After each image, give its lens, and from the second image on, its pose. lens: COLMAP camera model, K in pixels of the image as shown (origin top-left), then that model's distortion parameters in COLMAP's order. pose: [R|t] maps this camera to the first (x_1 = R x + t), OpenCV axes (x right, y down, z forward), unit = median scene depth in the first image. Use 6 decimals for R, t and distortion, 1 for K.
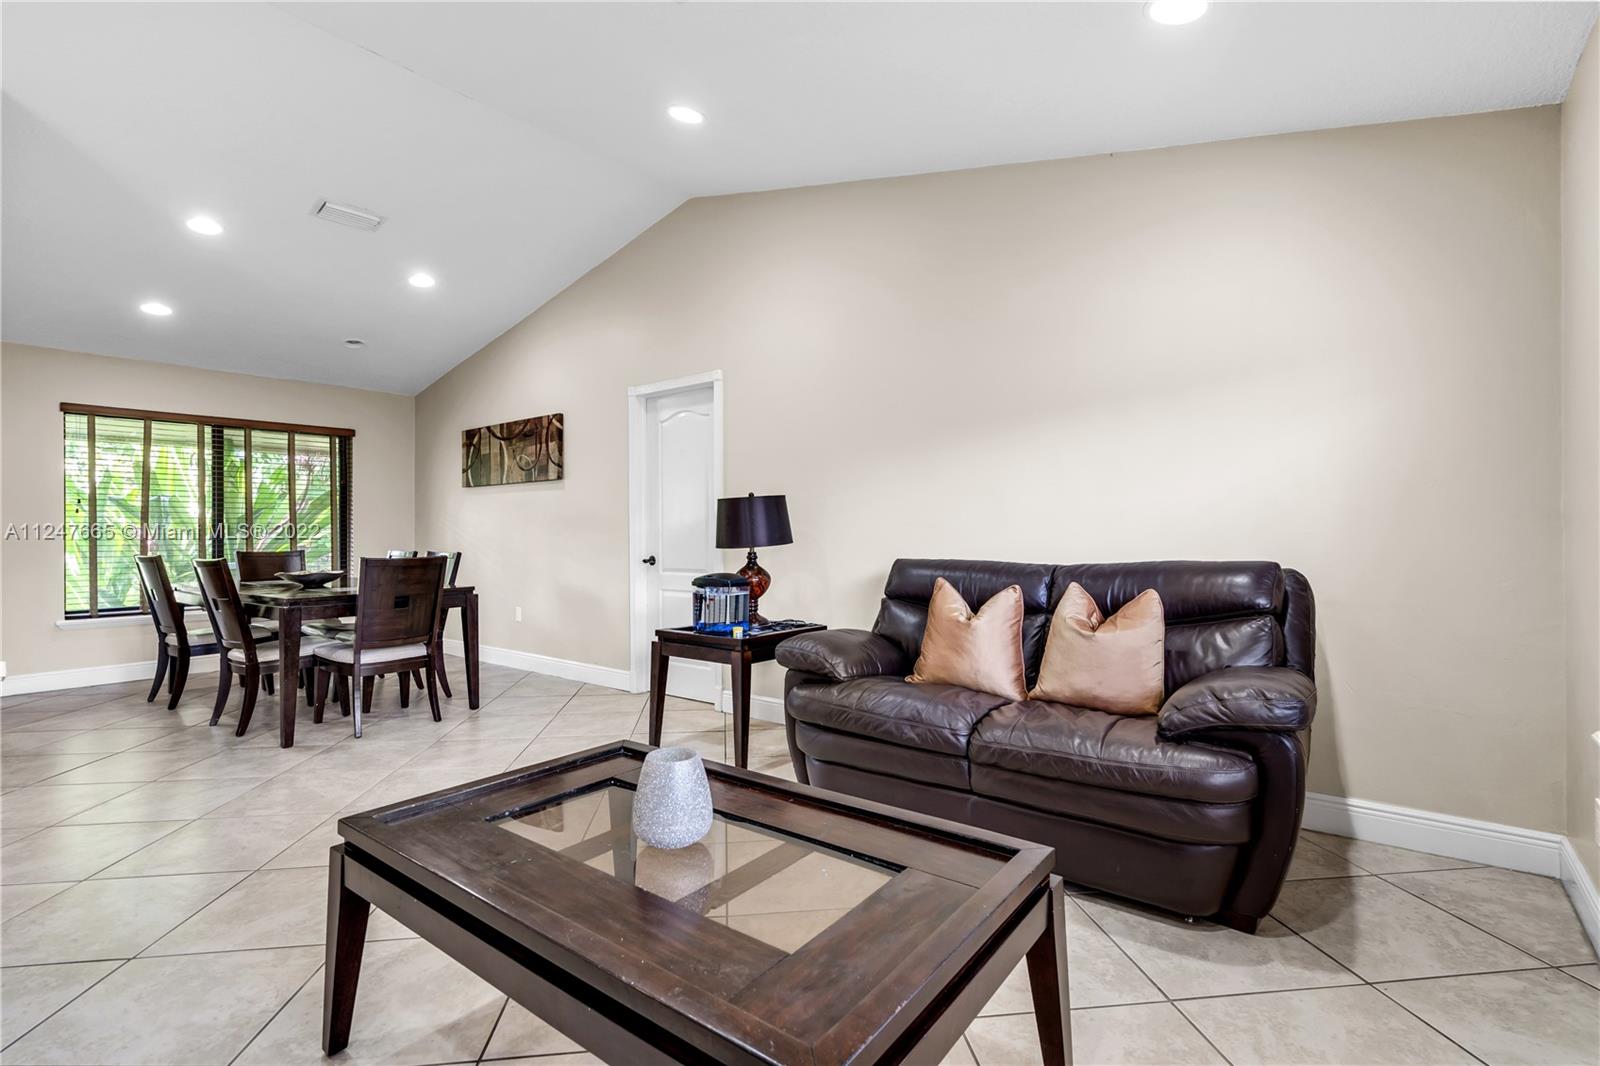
lens RADIAL K [[728.3, 0, 810.0], [0, 728.3, 537.5], [0, 0, 1]] dist [-0.002932, -0.000159]
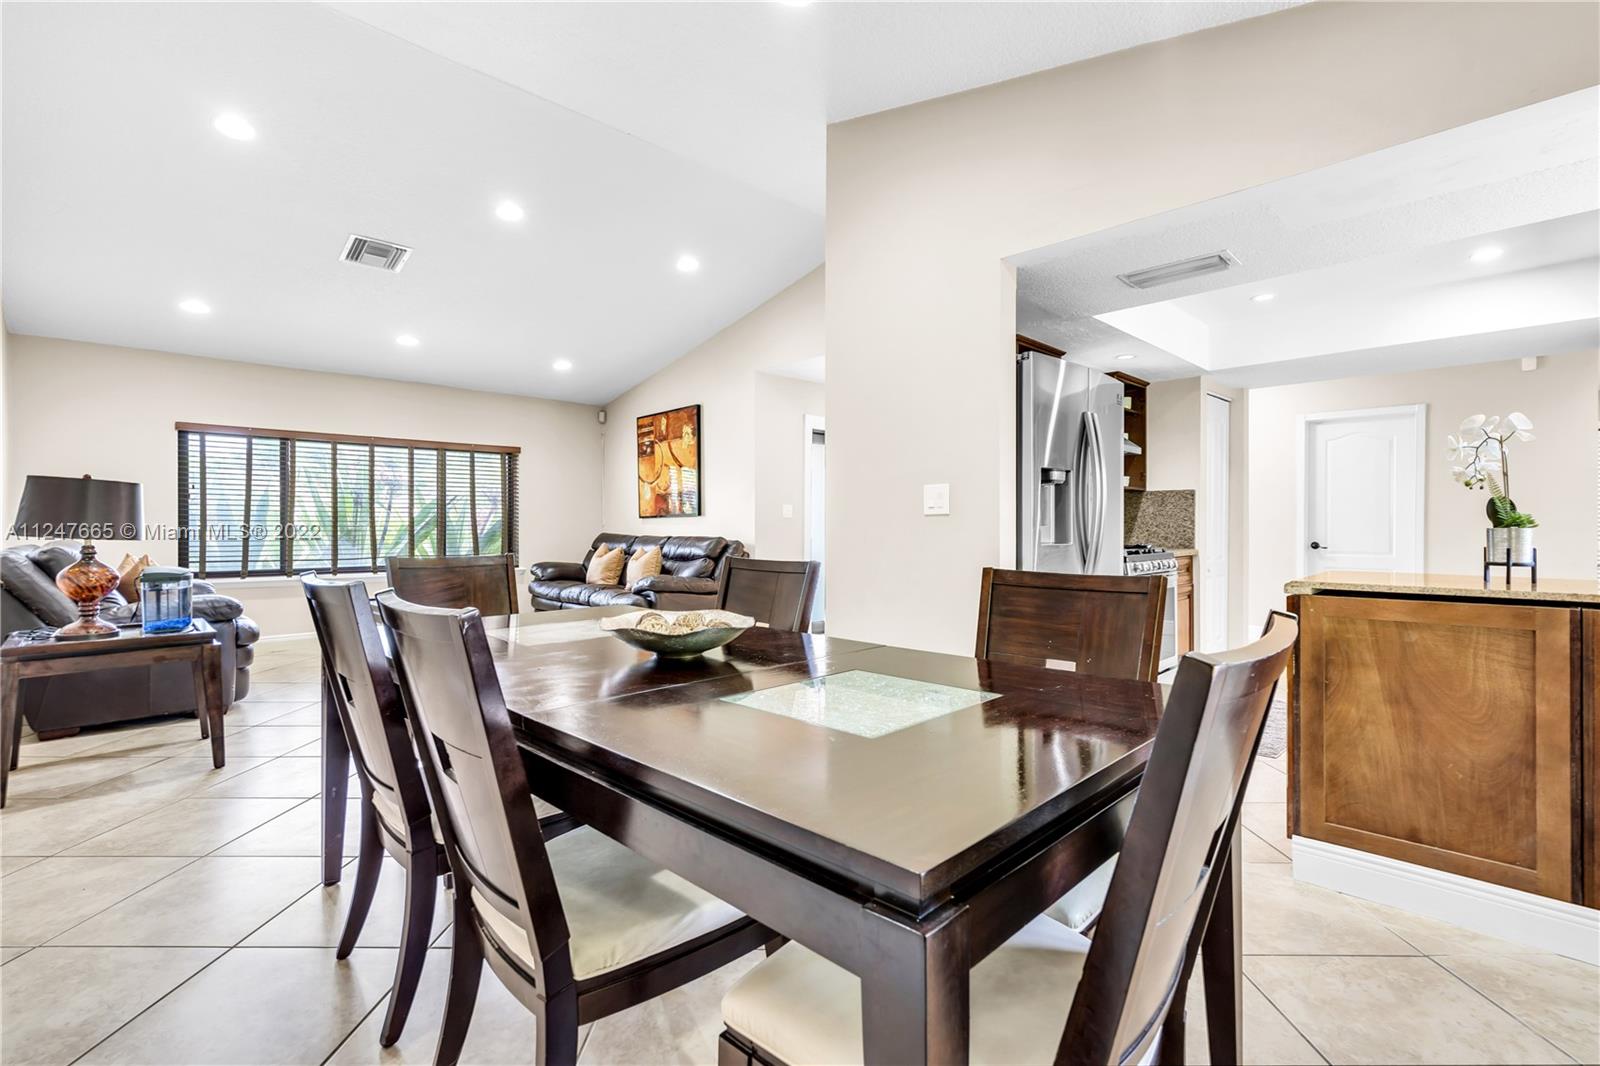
lens RADIAL K [[728.3, 0, 799.5], [0, 728.3, 528.0], [0, 0, 1]] dist [-0.002932, -0.000159]
pose [[-0.988987, 0.001437, 0.147995, -0.760286], [0.003185, 0.999928, 0.011576, -0.005512], [-0.147967, 0.011920, -0.988920, 1.281146]]
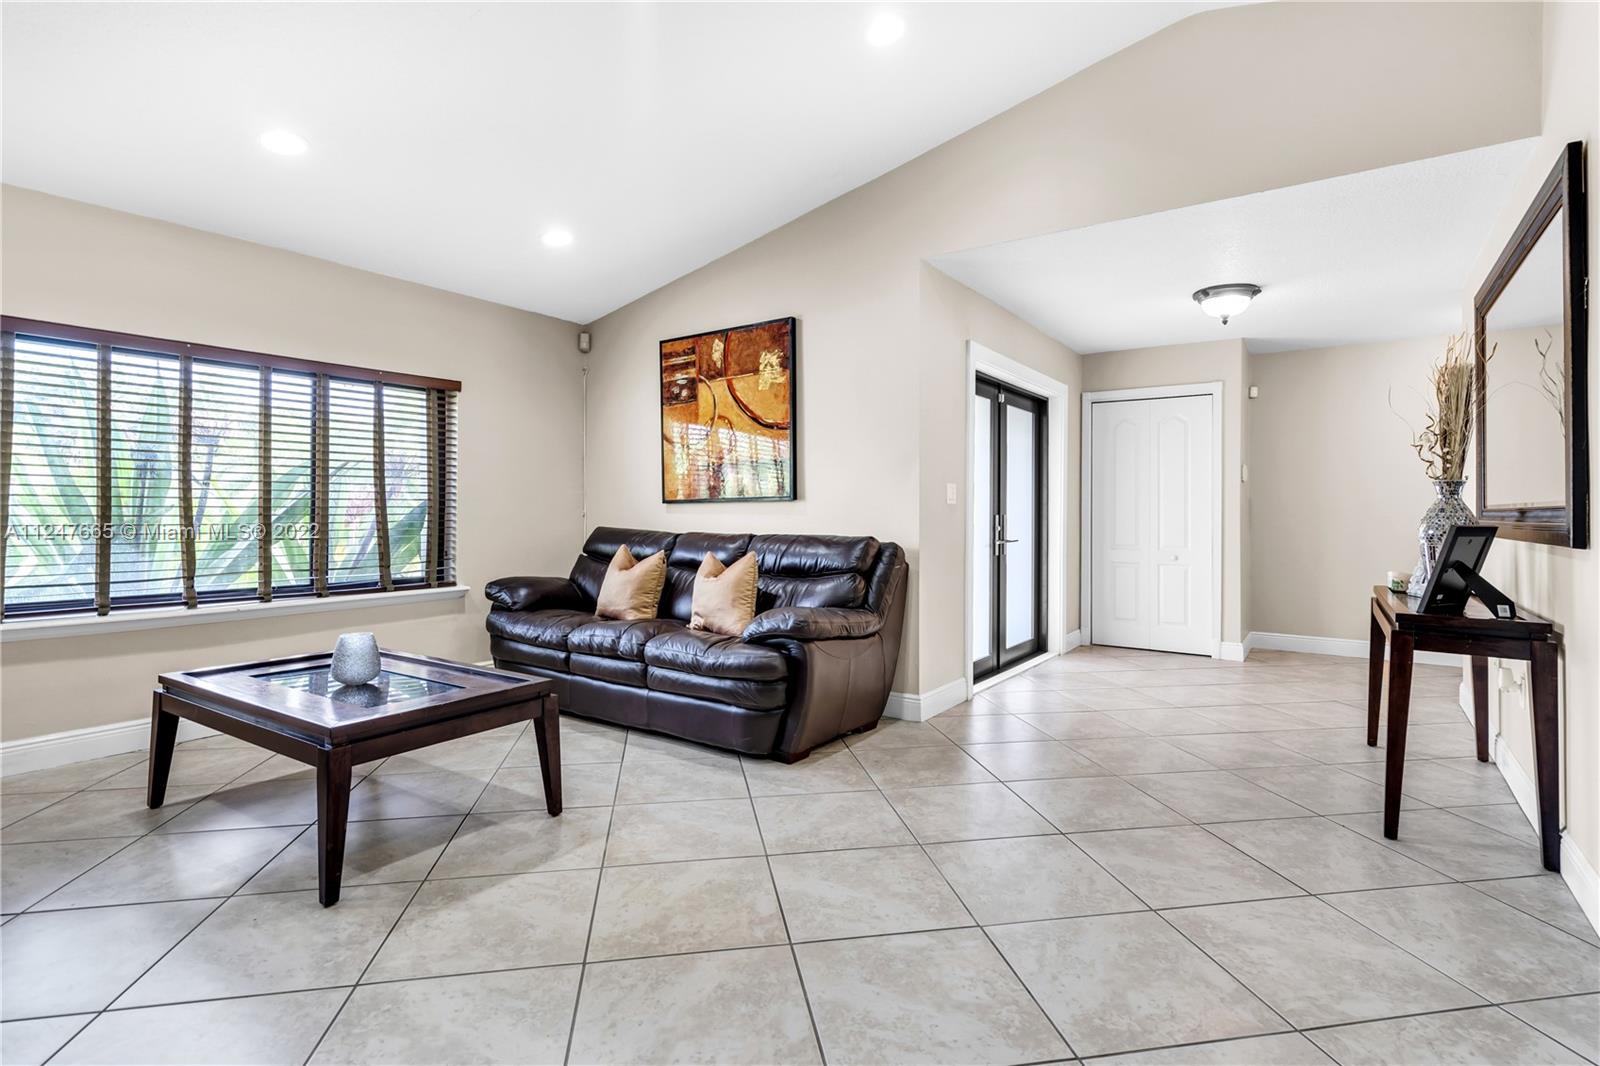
lens RADIAL K [[787.4, 0, 802.9], [0, 787.4, 511.6], [0, 0, 1]] dist [0.005105, -0.000298]
pose [[-0.999041, -0.004551, -0.043554, -0.344035], [-0.004883, 0.999960, 0.007519, -0.007529], [0.043518, 0.007724, -0.999023, 0.854927]]
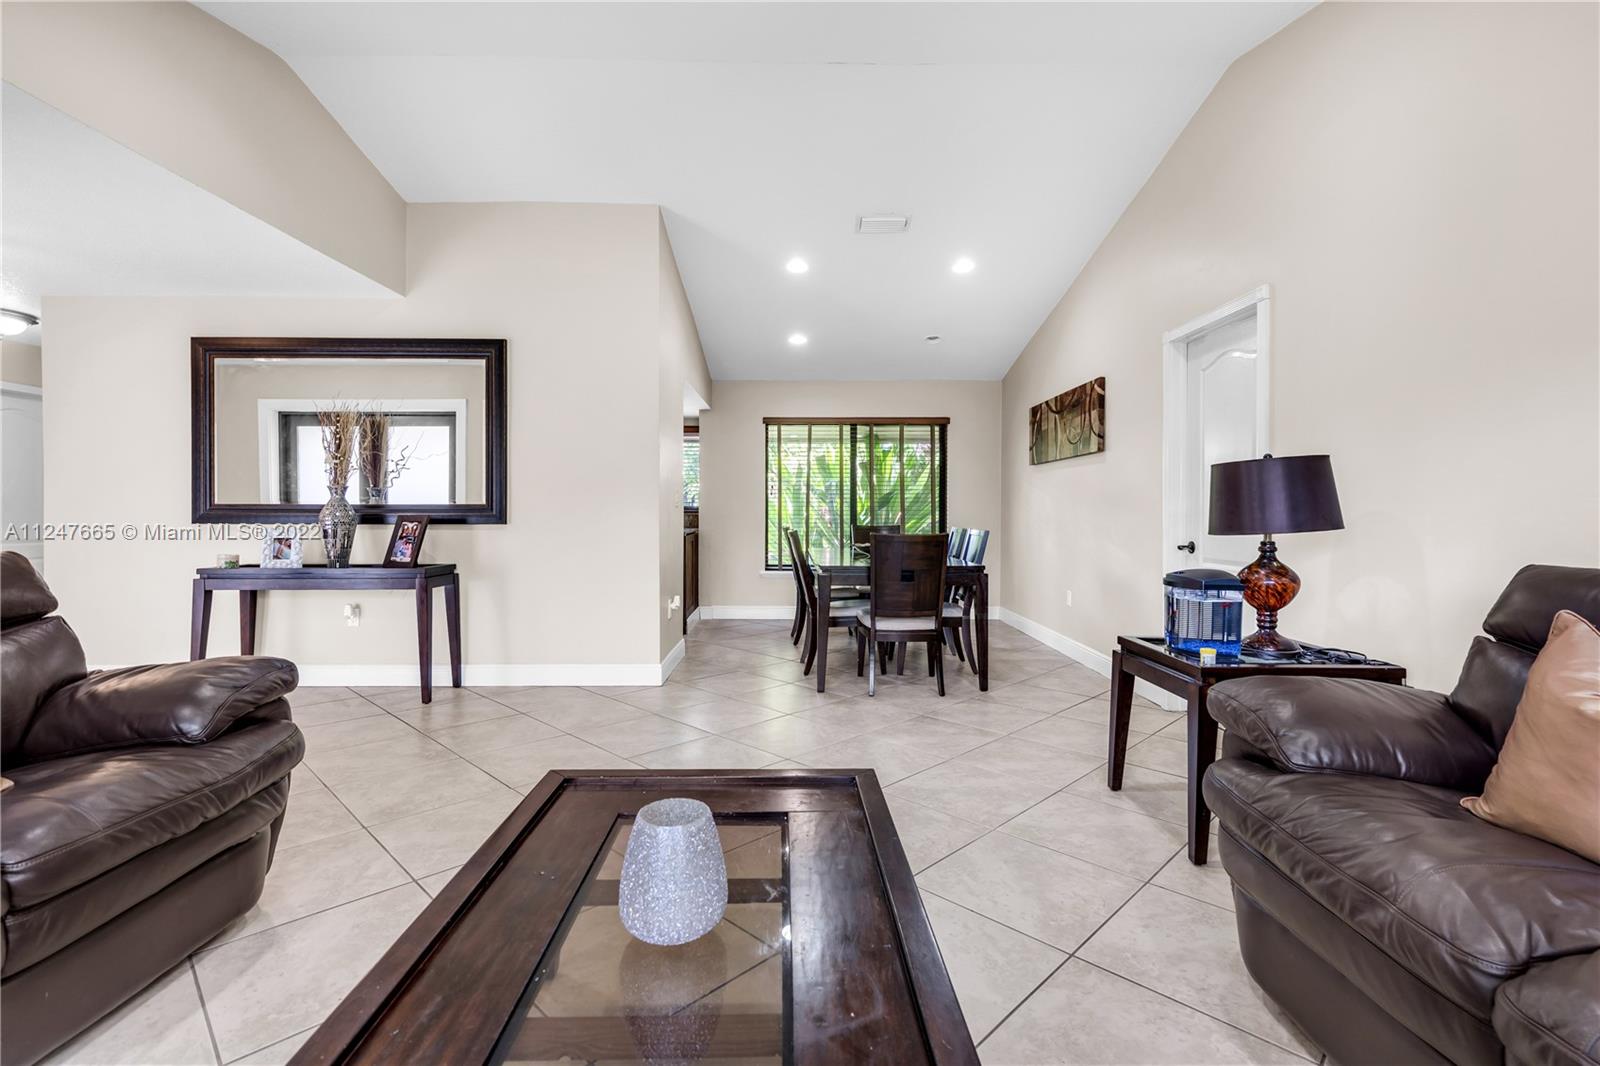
lens RADIAL K [[728.3, 0, 807.1], [0, 728.3, 513.4], [0, 0, 1]] dist [-0.002932, -0.000159]
pose [[0.630713, 0.008416, -0.775970, 0.132312], [-0.011707, 0.999931, 0.001329, -0.001408], [0.775928, 0.008246, 0.630768, 0.178850]]
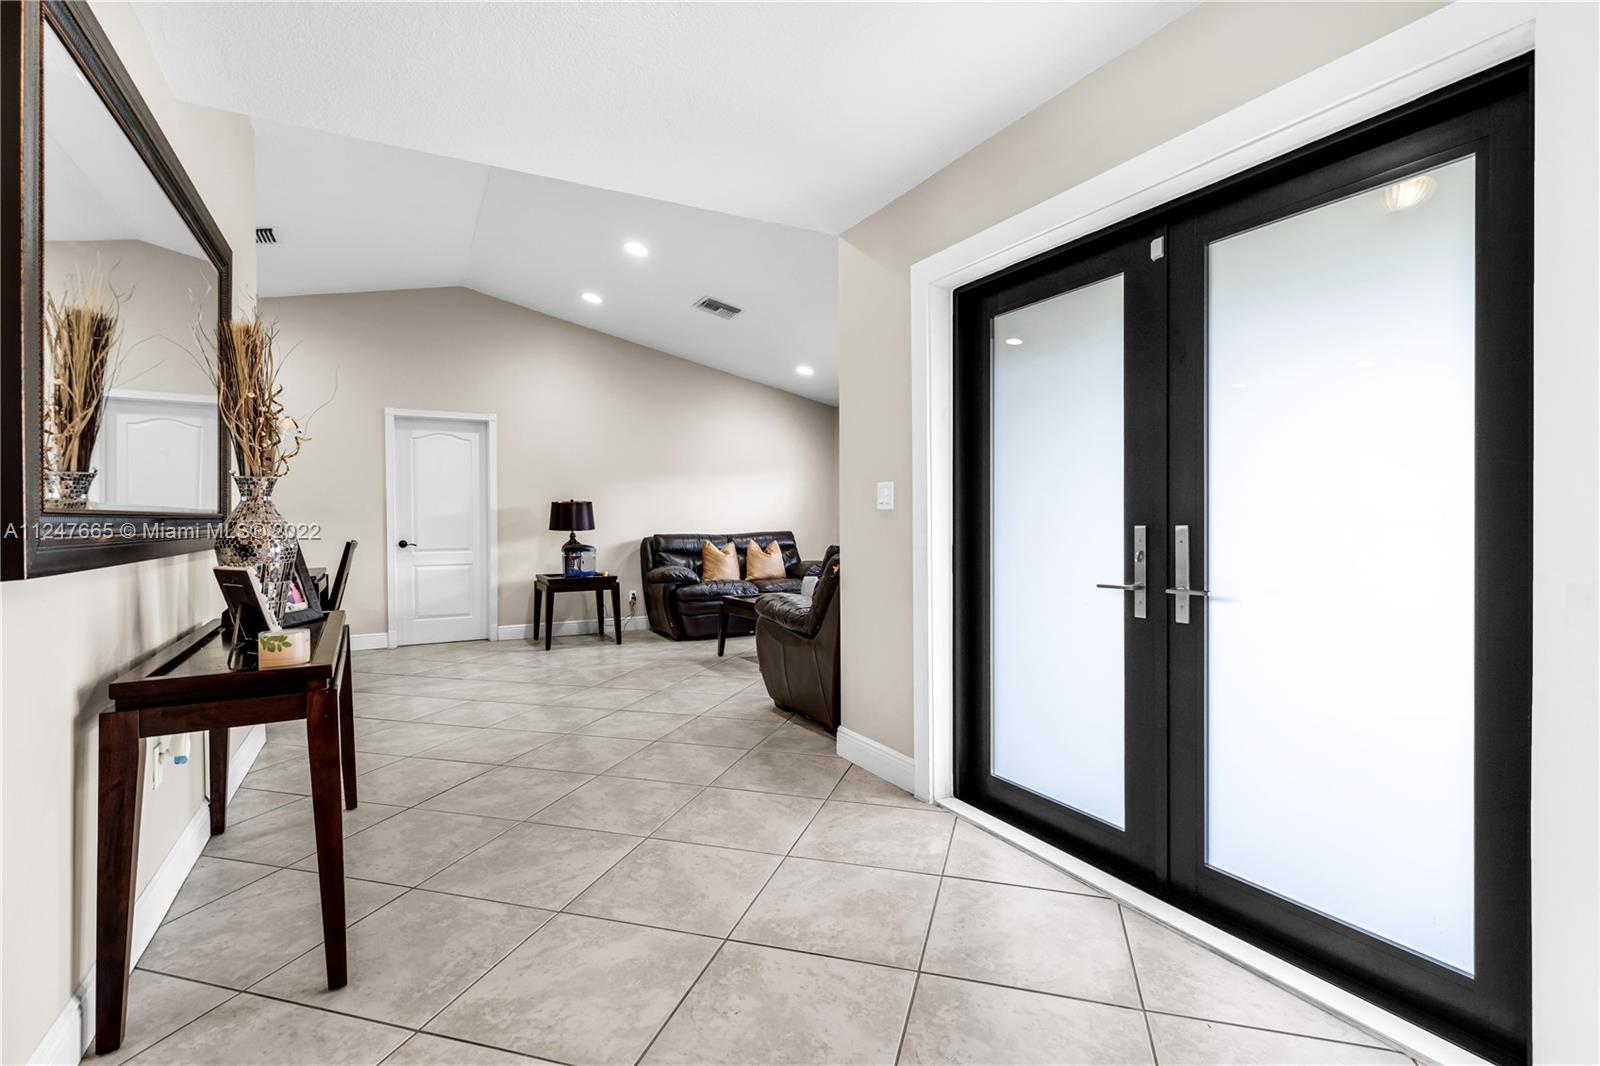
lens RADIAL K [[728.3, 0, 808.0], [0, 728.3, 523.9], [0, 0, 1]] dist [-0.002932, -0.000159]
pose [[0.395029, -0.004452, 0.918658, -1.110699], [0.009263, 0.999957, 0.000863, 0.000905], [-0.918622, 0.008169, 0.395053, -0.166696]]
